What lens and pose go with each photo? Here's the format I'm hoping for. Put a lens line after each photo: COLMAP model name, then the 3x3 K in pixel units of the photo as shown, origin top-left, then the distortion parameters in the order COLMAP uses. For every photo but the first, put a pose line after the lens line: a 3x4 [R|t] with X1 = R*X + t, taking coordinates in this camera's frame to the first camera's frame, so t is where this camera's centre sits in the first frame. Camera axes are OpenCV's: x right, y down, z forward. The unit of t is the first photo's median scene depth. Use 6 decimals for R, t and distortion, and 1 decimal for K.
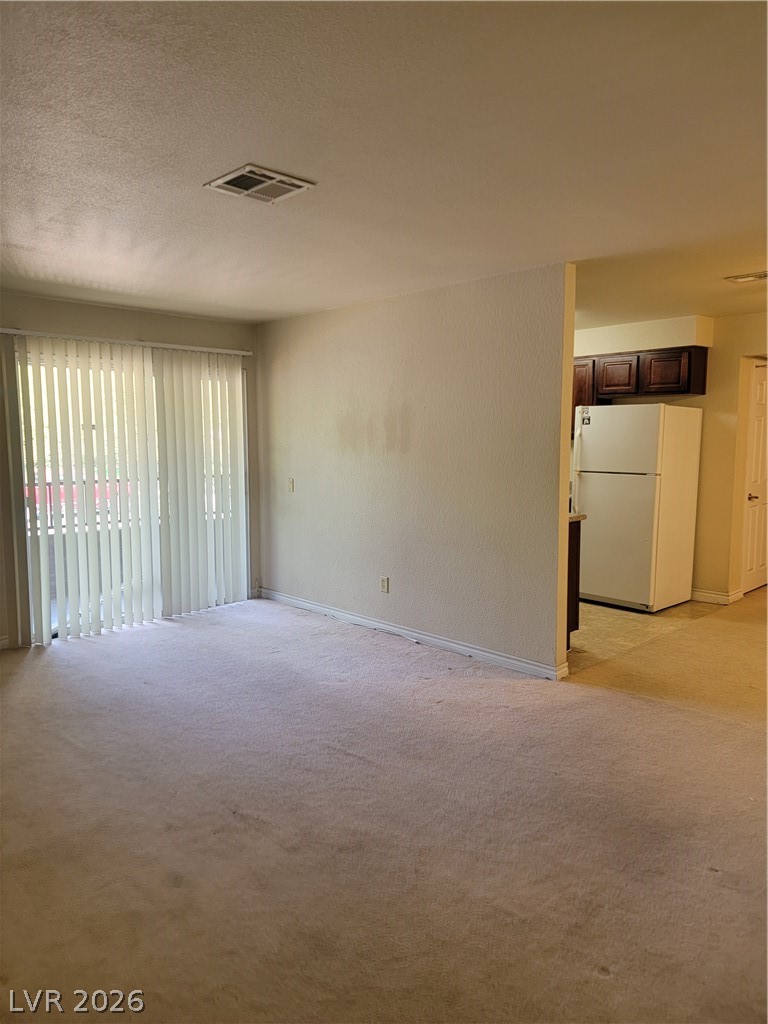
lens RADIAL K [[721.6, 0, 384.0], [0, 721.6, 512.0], [0, 0, 1]] dist [0.092767, -0.030790]
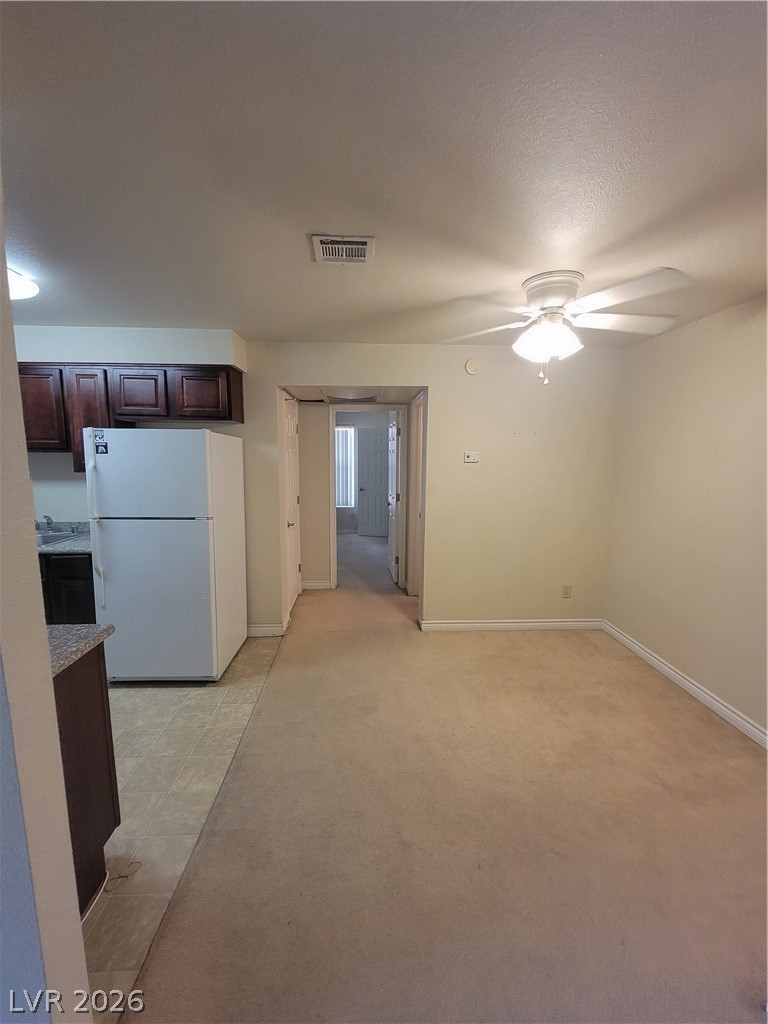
lens RADIAL K [[416.9, 0, 384.0], [0, 416.9, 512.0], [0, 0, 1]] dist [-0.002249, -0.000220]
pose [[0.668044, -0.095545, 0.737962, 0.192513], [0.071823, 0.995371, 0.063853, -0.085741], [-0.740647, 0.010346, 0.671815, 0.641089]]
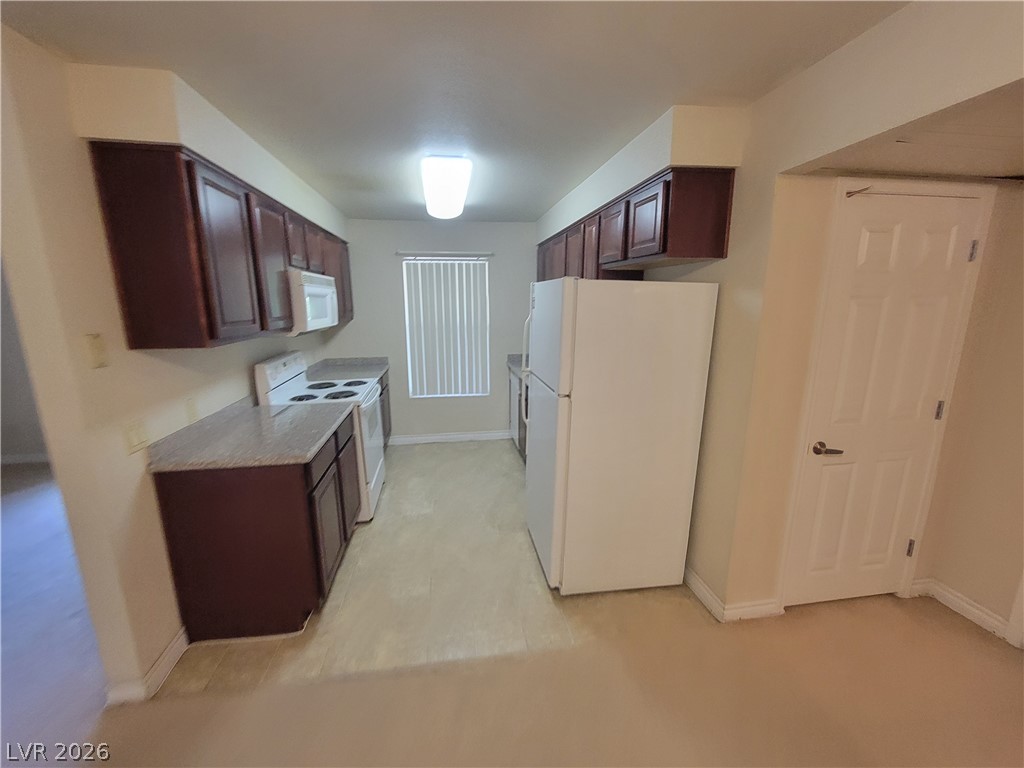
lens RADIAL K [[416.9, 0, 512.0], [0, 416.9, 384.0], [0, 0, 1]] dist [-0.002249, -0.000220]
pose [[0.813065, 0.114944, -0.570713, 0.632822], [-0.065034, 0.992112, 0.107165, -0.109352], [0.578529, -0.050016, 0.814127, 0.807716]]
